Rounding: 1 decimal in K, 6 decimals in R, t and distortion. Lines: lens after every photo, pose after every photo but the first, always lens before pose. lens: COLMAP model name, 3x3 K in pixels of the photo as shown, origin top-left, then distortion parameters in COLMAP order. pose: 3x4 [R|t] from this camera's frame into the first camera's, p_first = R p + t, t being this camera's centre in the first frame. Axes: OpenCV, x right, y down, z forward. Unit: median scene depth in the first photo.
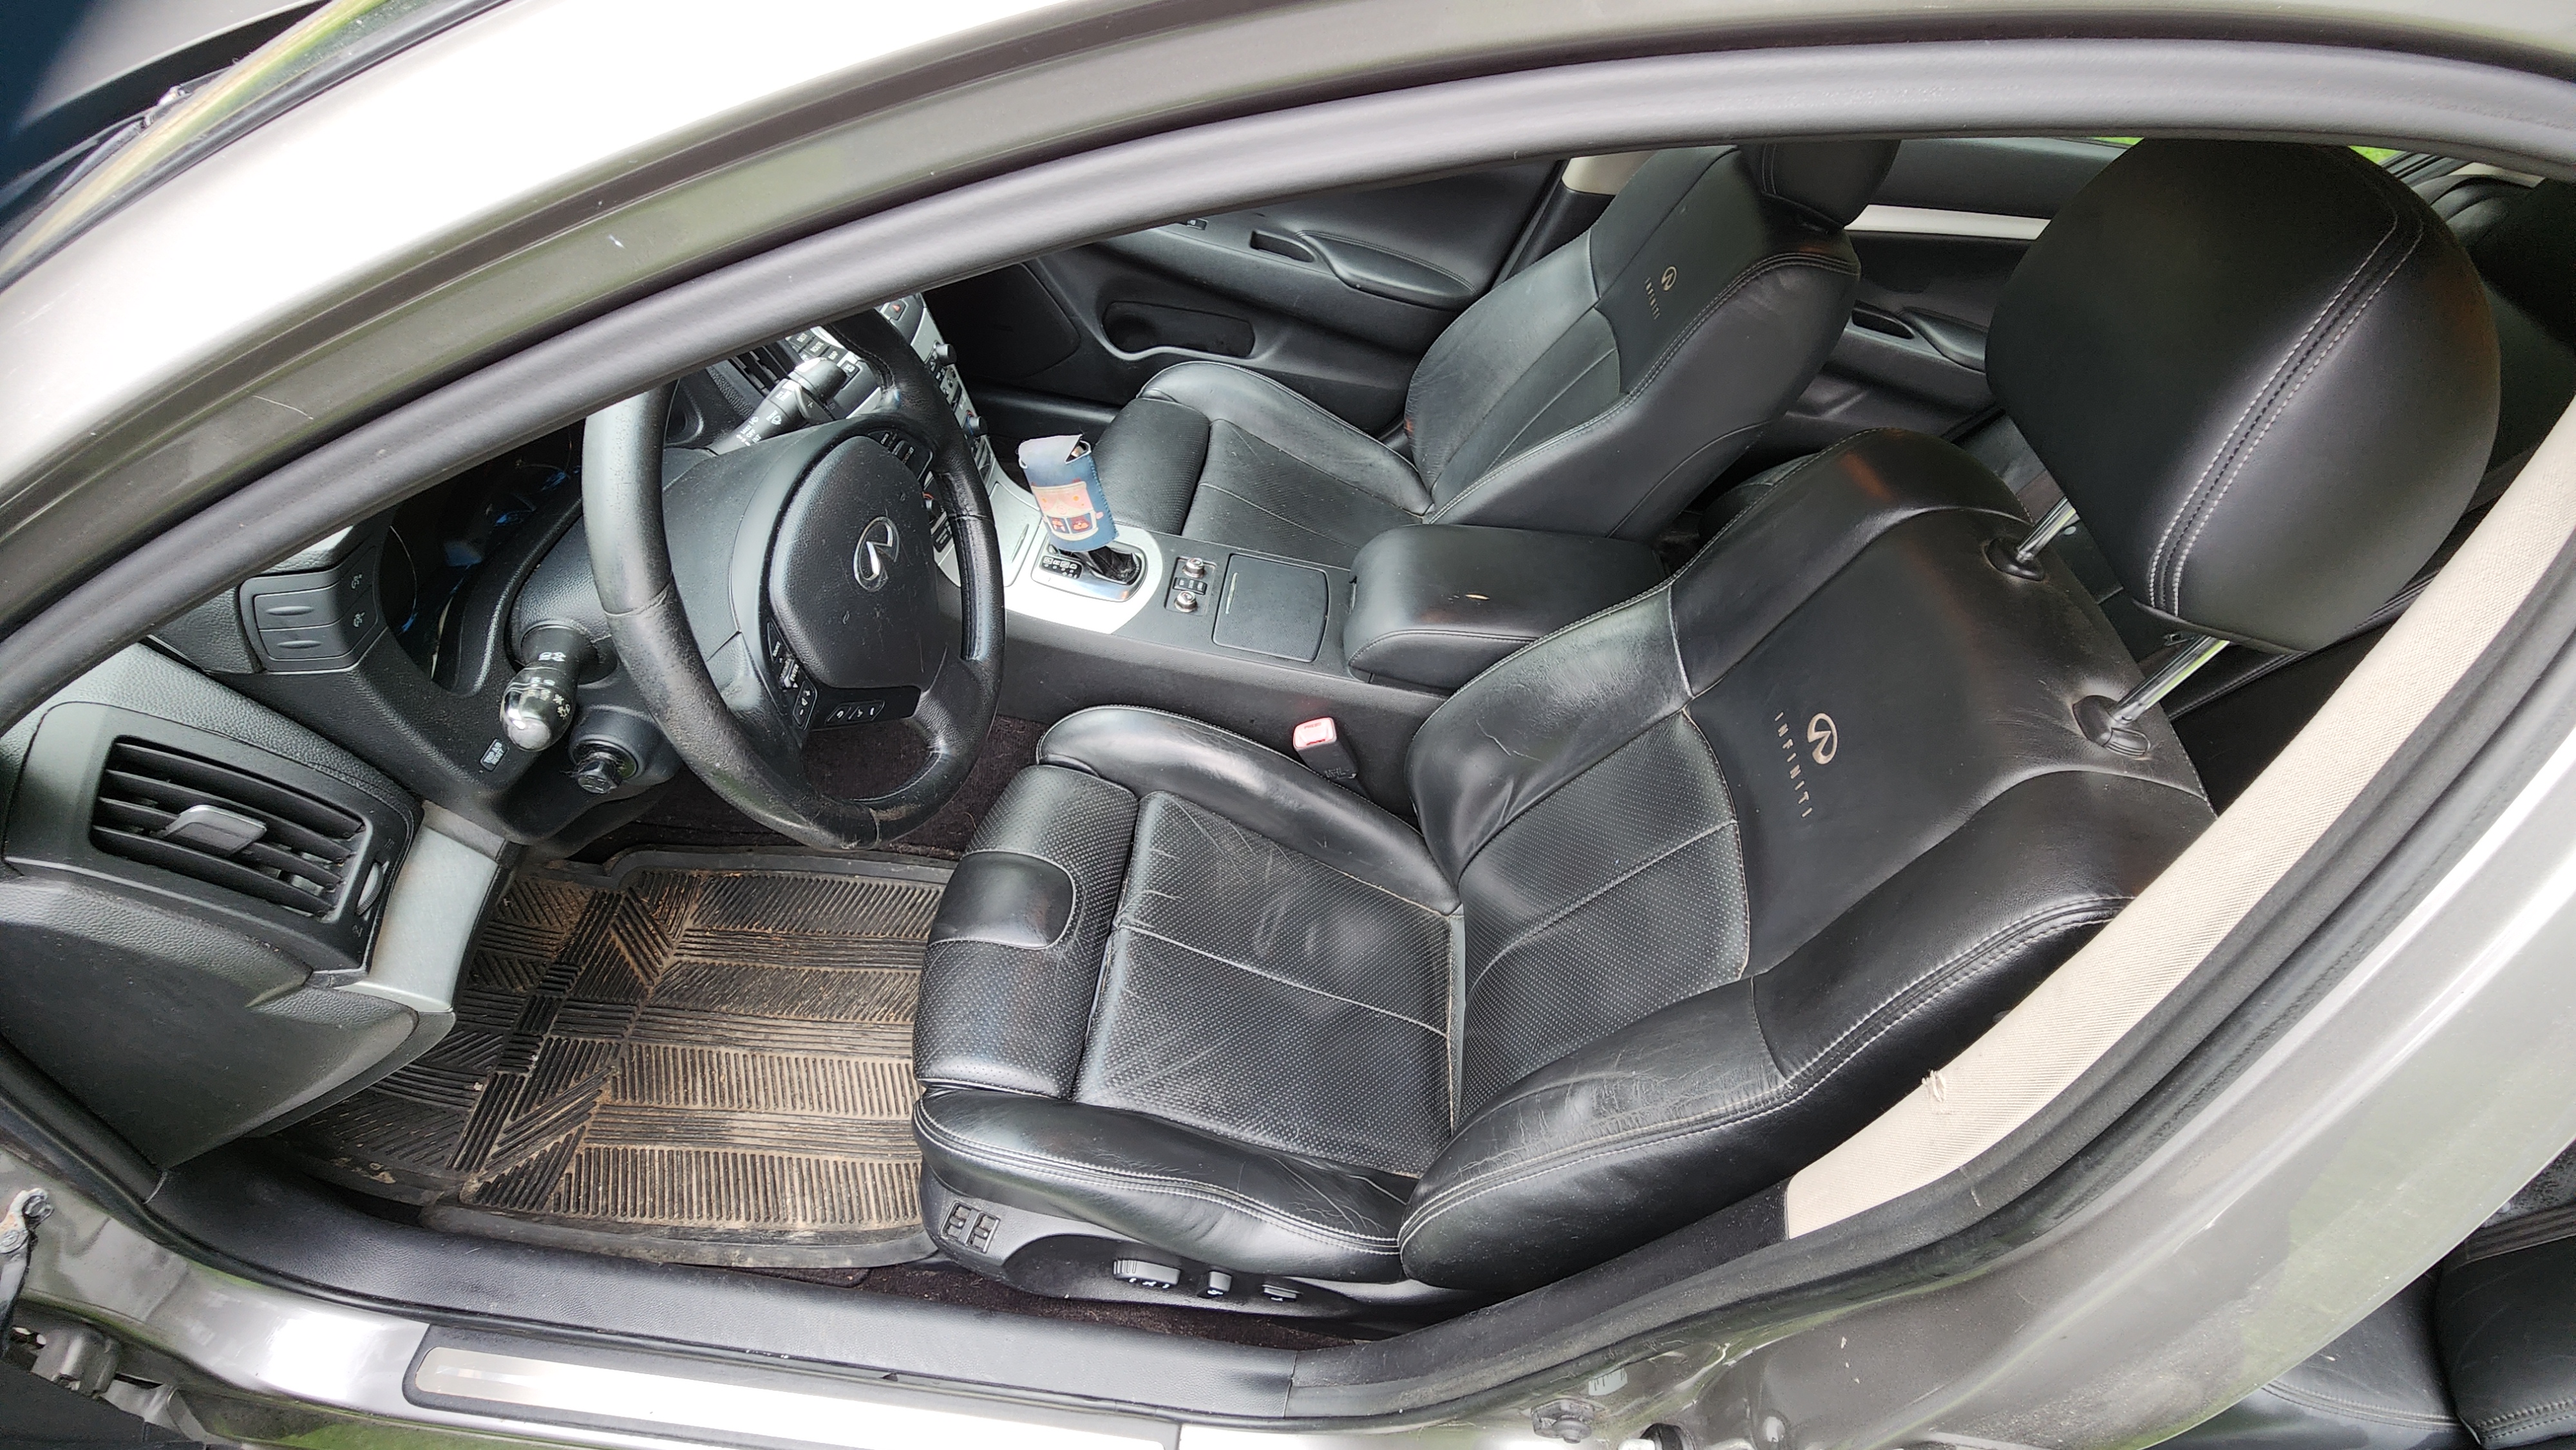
lens RADIAL K [[1040.5, 0, 1286.5], [0, 1040.5, 722.1], [0, 0, 1]] dist [0.003436, -0.000101]
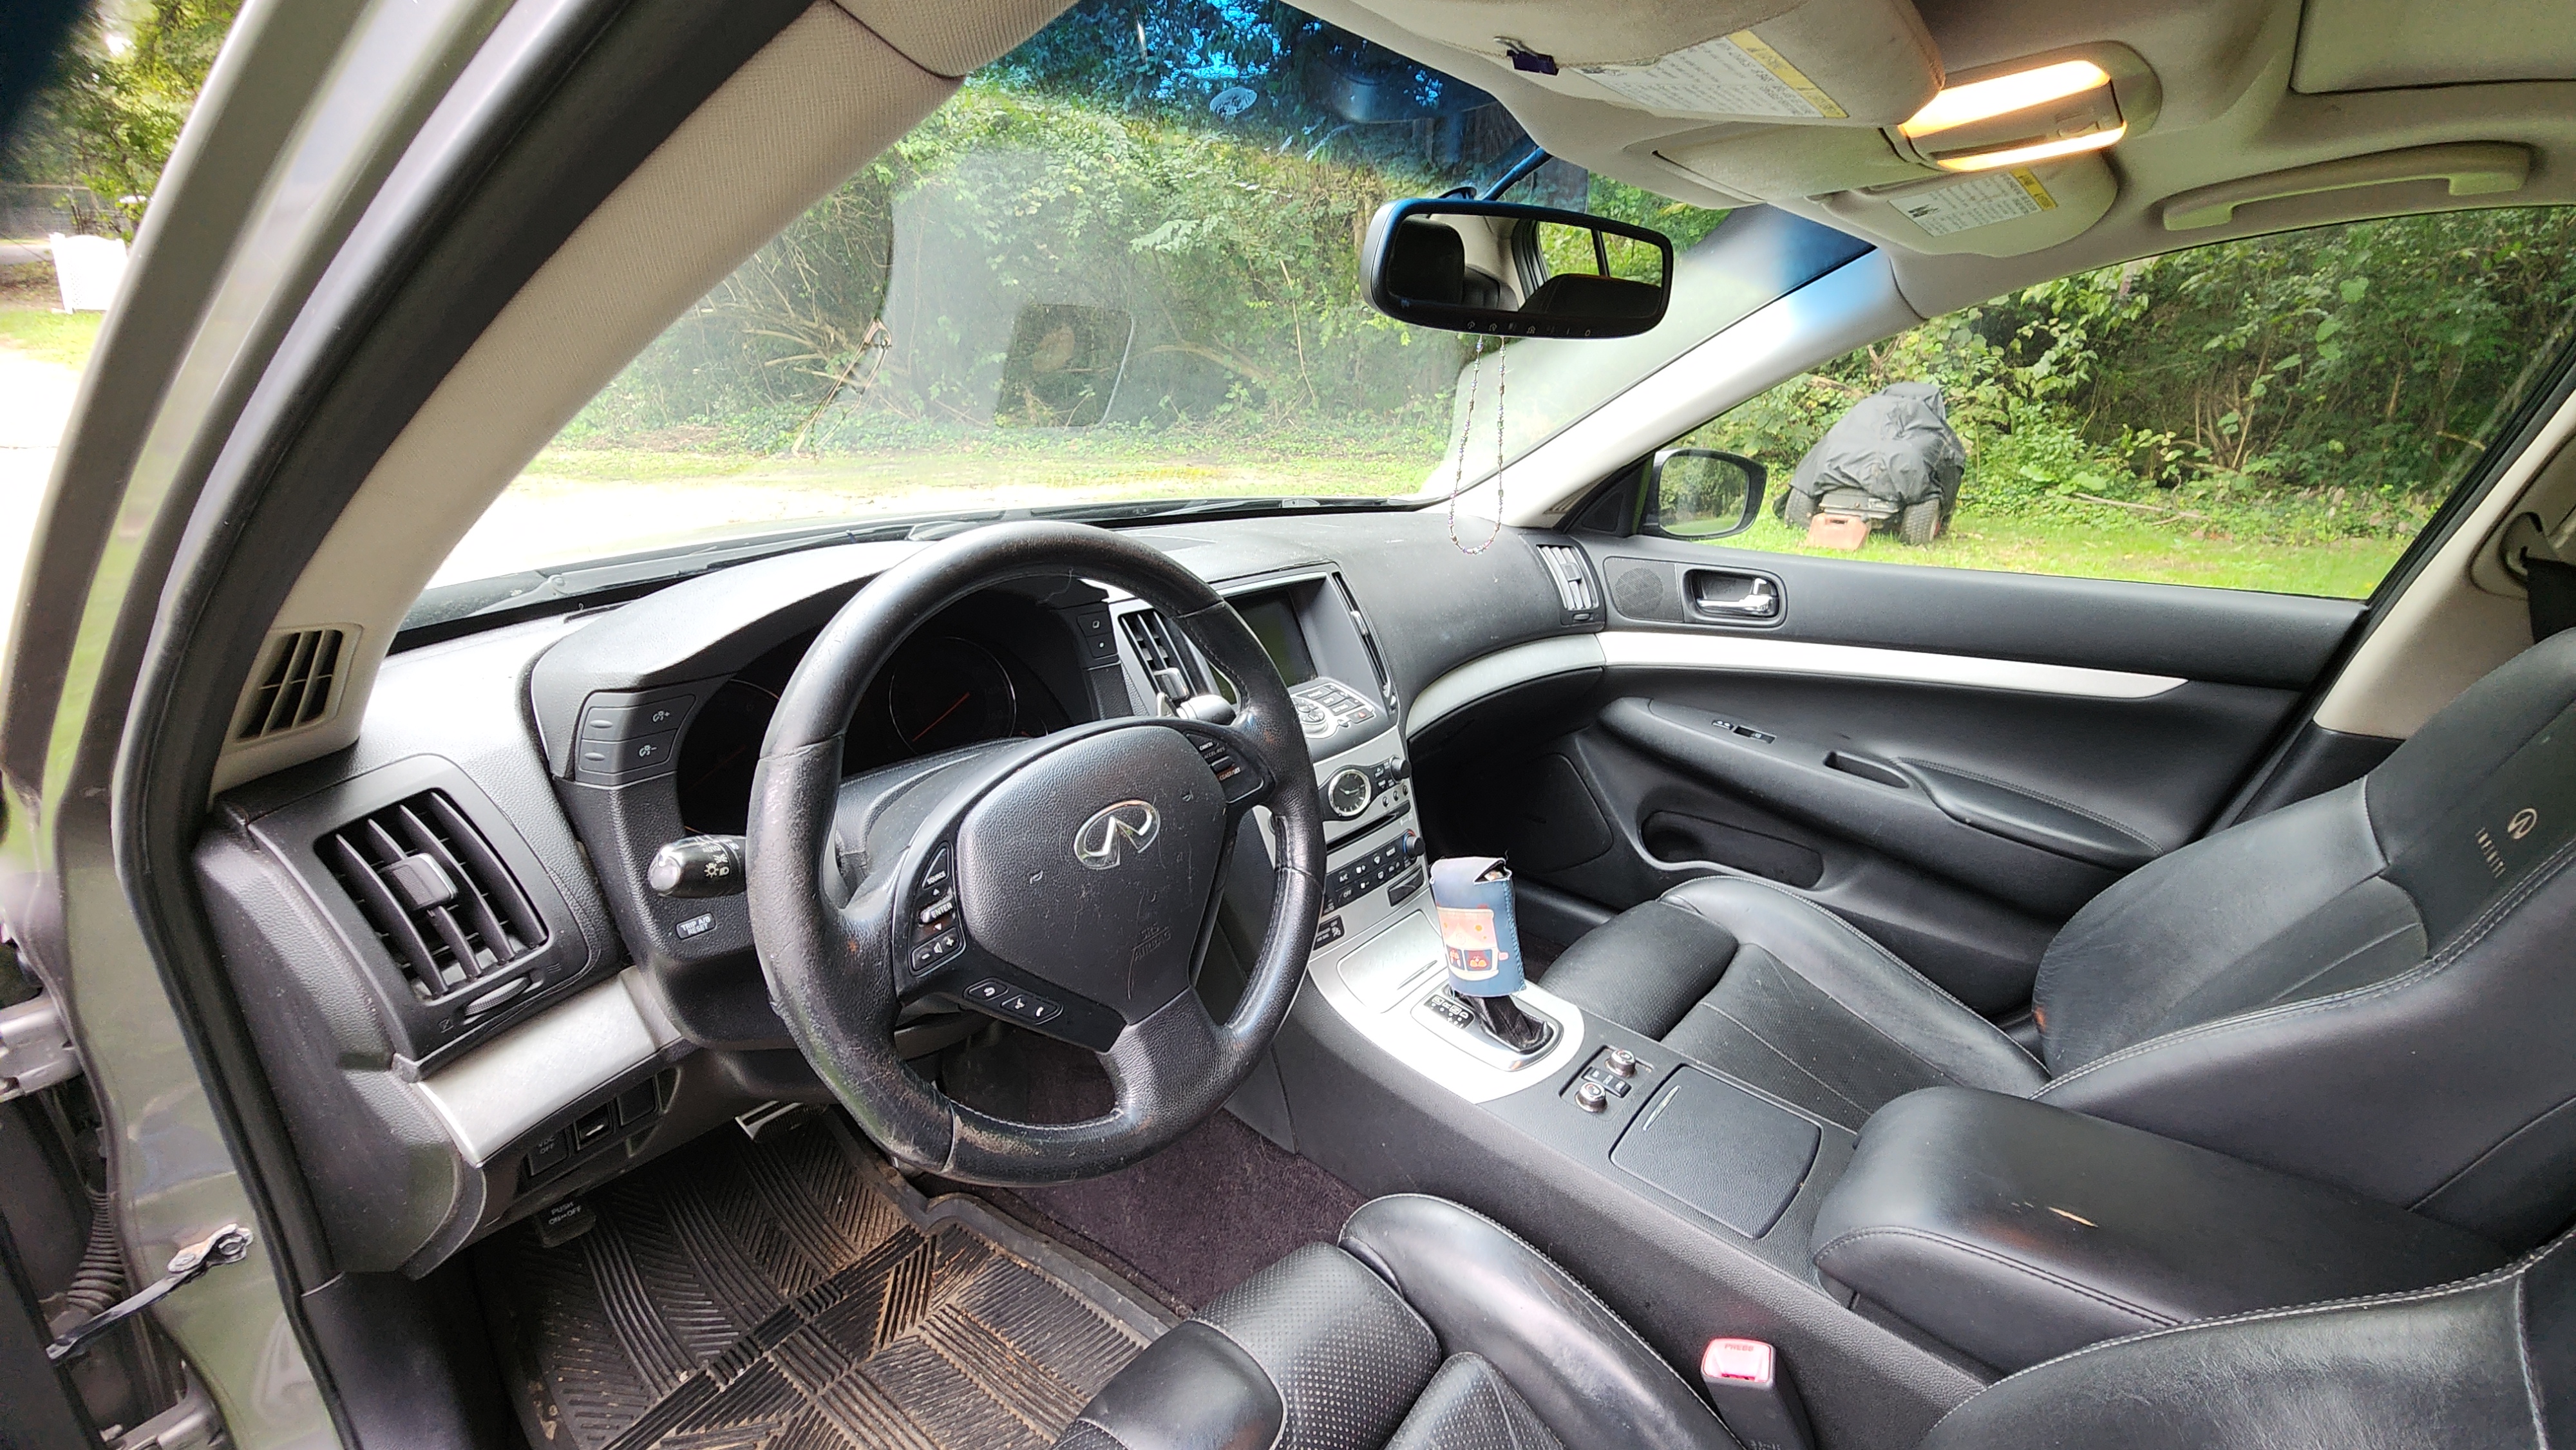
lens RADIAL K [[1040.5, 0, 1279.1], [0, 1040.5, 730.9], [0, 0, 1]] dist [0.003436, -0.000101]
pose [[0.823619, 0.089344, -0.560062, 0.110132], [-0.358402, 0.847332, -0.391889, 0.032610], [0.439545, 0.523494, 0.729900, 0.224660]]
